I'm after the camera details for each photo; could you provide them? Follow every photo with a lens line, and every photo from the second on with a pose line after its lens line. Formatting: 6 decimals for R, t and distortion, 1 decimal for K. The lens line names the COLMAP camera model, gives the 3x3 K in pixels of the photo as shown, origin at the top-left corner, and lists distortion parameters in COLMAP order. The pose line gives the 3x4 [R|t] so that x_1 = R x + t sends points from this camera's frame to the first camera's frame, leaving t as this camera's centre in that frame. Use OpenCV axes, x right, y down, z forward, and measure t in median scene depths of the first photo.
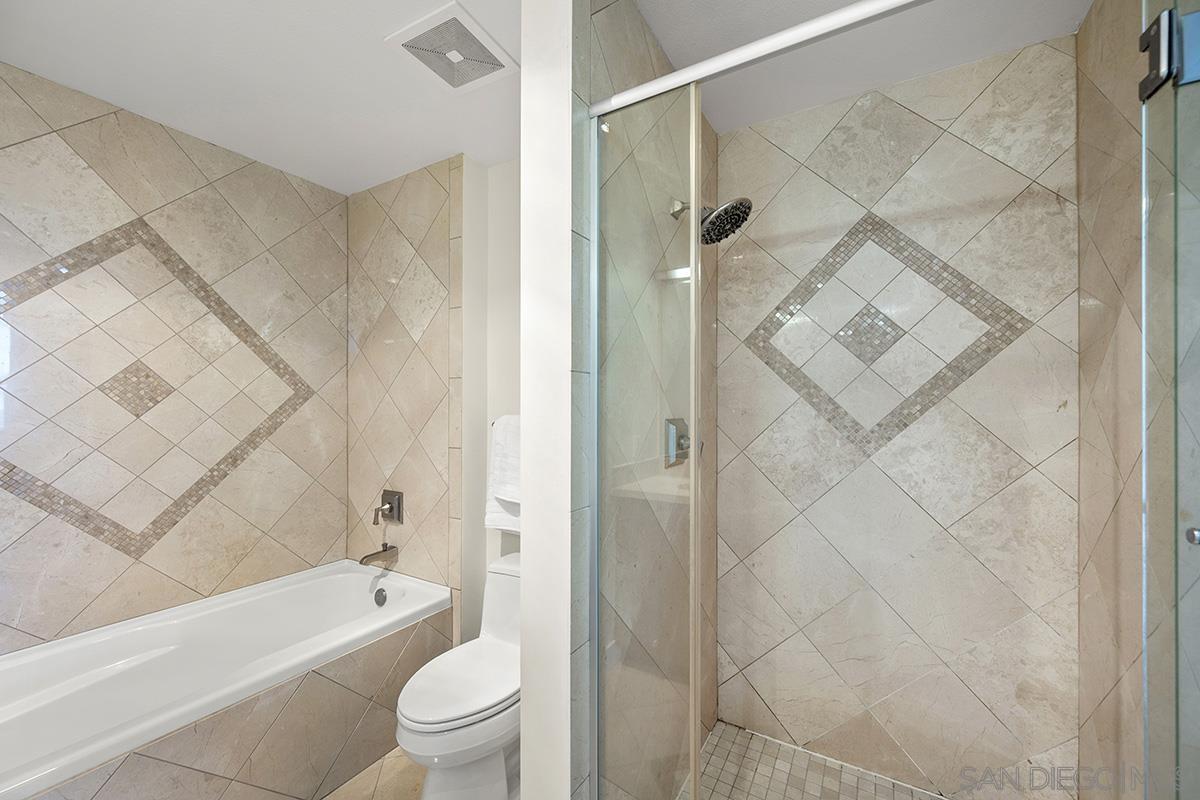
lens RADIAL K [[476.6, 0, 596.4], [0, 476.6, 401.9], [0, 0, 1]] dist [0.001904, 0.000271]
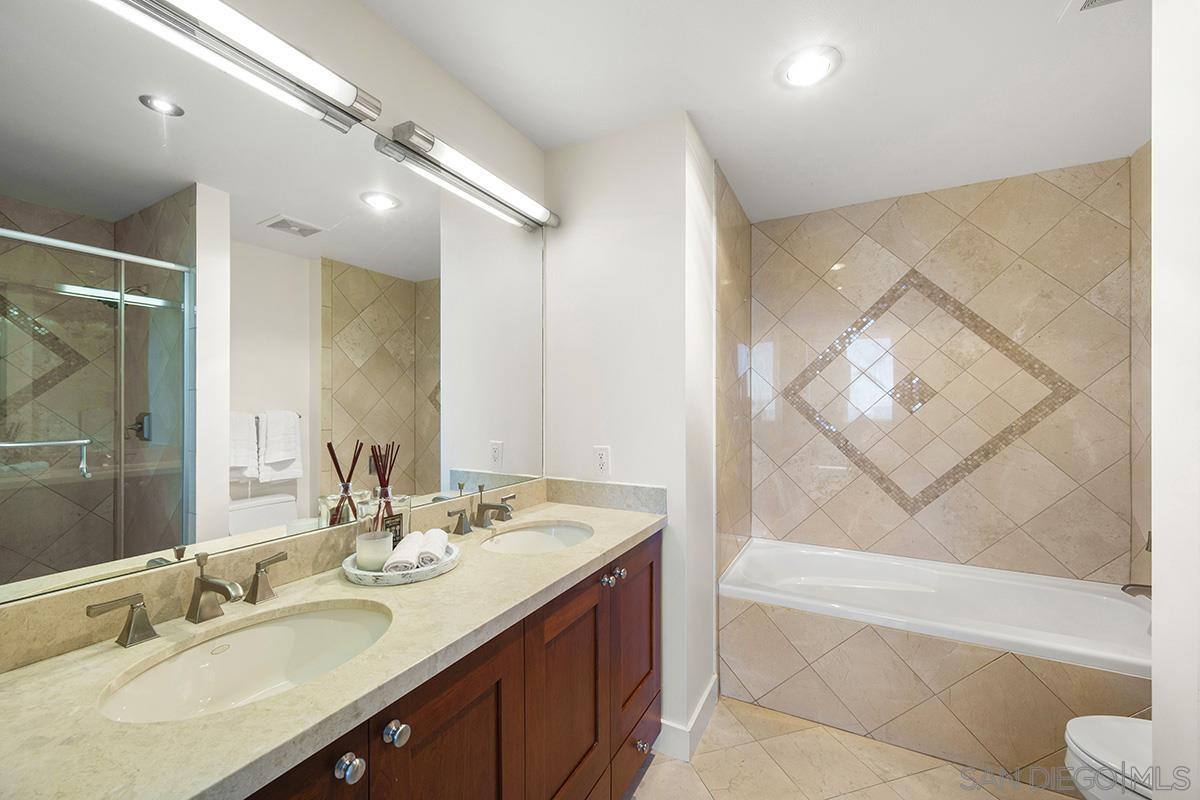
lens RADIAL K [[476.6, 0, 601.0], [0, 476.6, 403.7], [0, 0, 1]] dist [0.001904, 0.000271]
pose [[0.057612, -0.007287, -0.998312, 0.326569], [0.005608, 0.999960, -0.006975, 0.007180], [0.998323, -0.005197, 0.057650, 0.020593]]
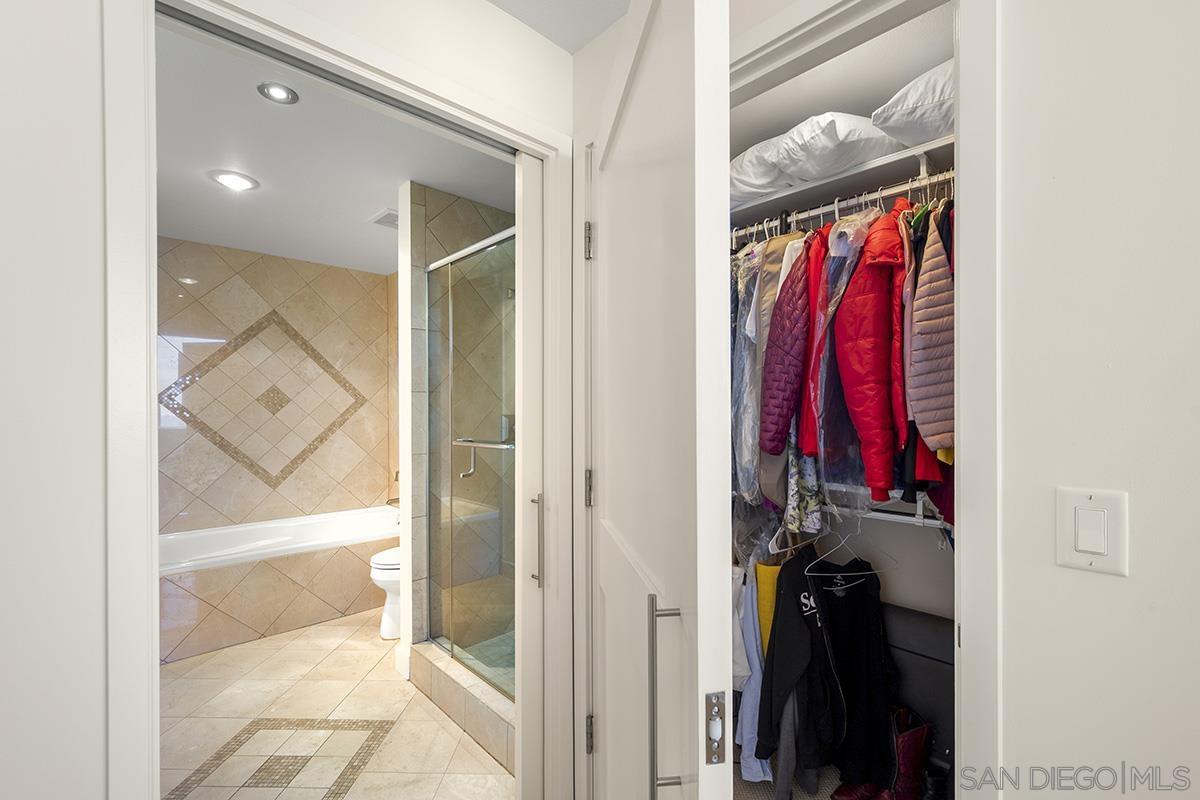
lens RADIAL K [[521.6, 0, 607.5], [0, 521.6, 406.5], [0, 0, 1]] dist [0.000403, 0.000153]
pose [[0.968309, -0.014527, -0.249331, 0.750644], [0.014061, 0.999894, -0.003649, 0.022280], [0.249358, 0.000027, 0.968411, -0.604112]]
